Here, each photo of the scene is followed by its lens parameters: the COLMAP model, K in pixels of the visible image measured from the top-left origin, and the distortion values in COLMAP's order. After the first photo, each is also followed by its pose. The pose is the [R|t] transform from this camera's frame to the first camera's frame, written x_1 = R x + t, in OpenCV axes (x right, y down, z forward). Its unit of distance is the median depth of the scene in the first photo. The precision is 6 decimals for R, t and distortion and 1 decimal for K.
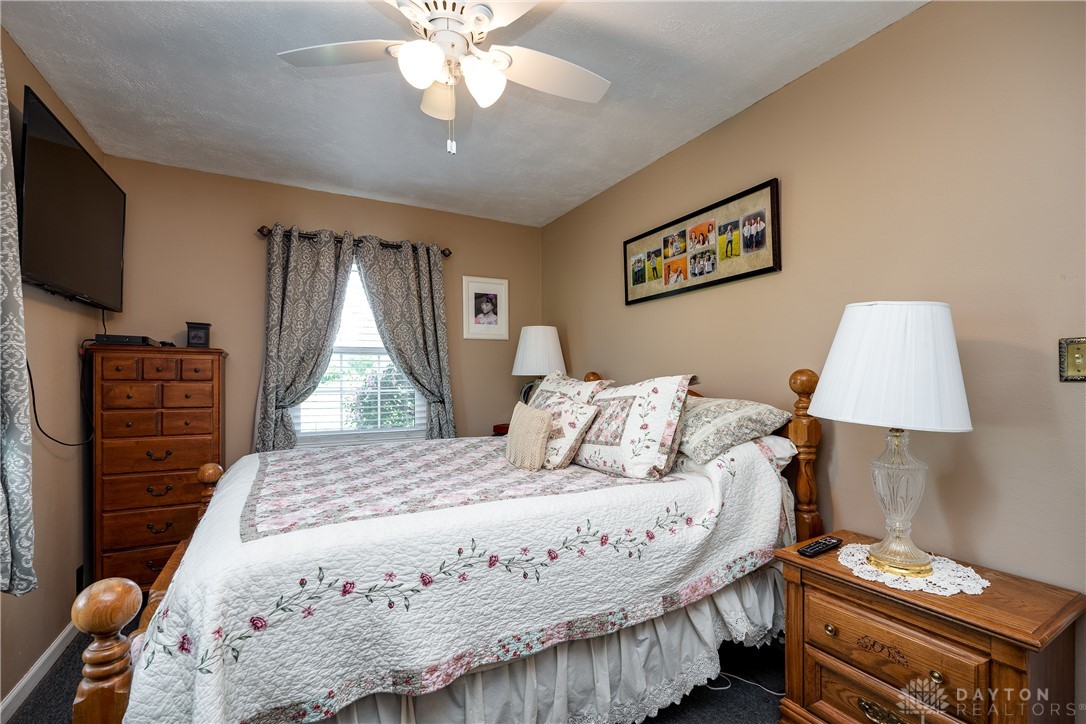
lens RADIAL K [[482.4, 0, 543.0], [0, 482.4, 374.6], [0, 0, 1]] dist [0.000199, 0.000465]
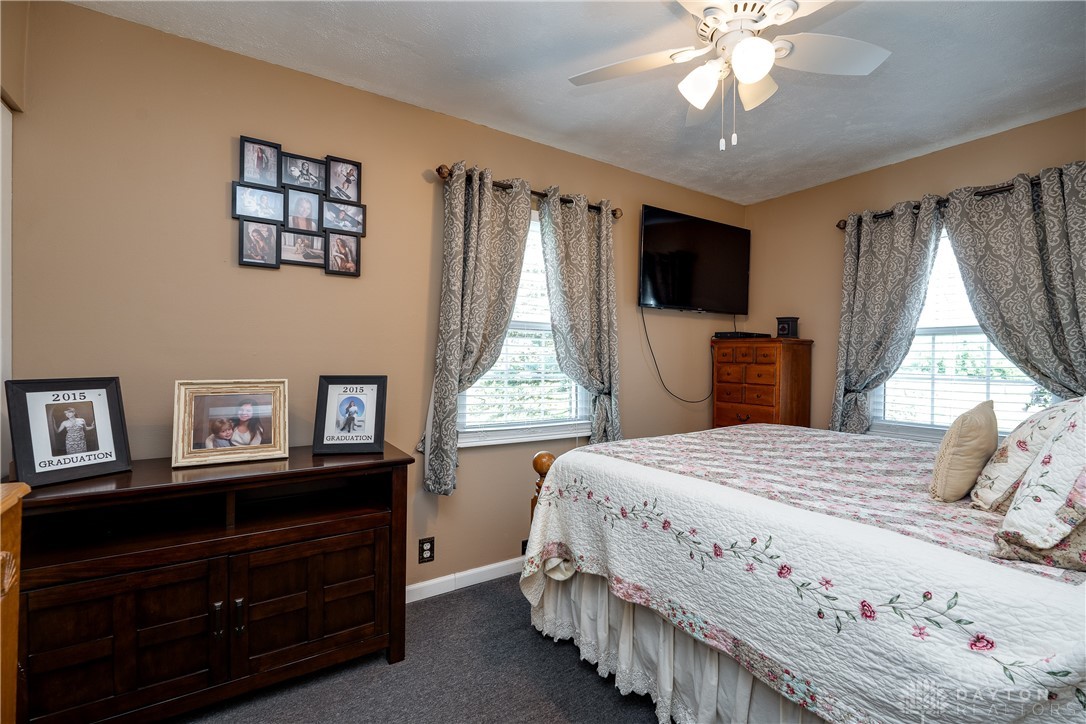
lens RADIAL K [[464.4, 0, 545.7], [0, 464.4, 355.4], [0, 0, 1]] dist [0.000438, 0.000167]
pose [[0.104351, -0.006983, -0.994516, 0.486917], [-0.004680, 0.999961, -0.007512, 0.002574], [0.994530, 0.005438, 0.104314, 0.317732]]
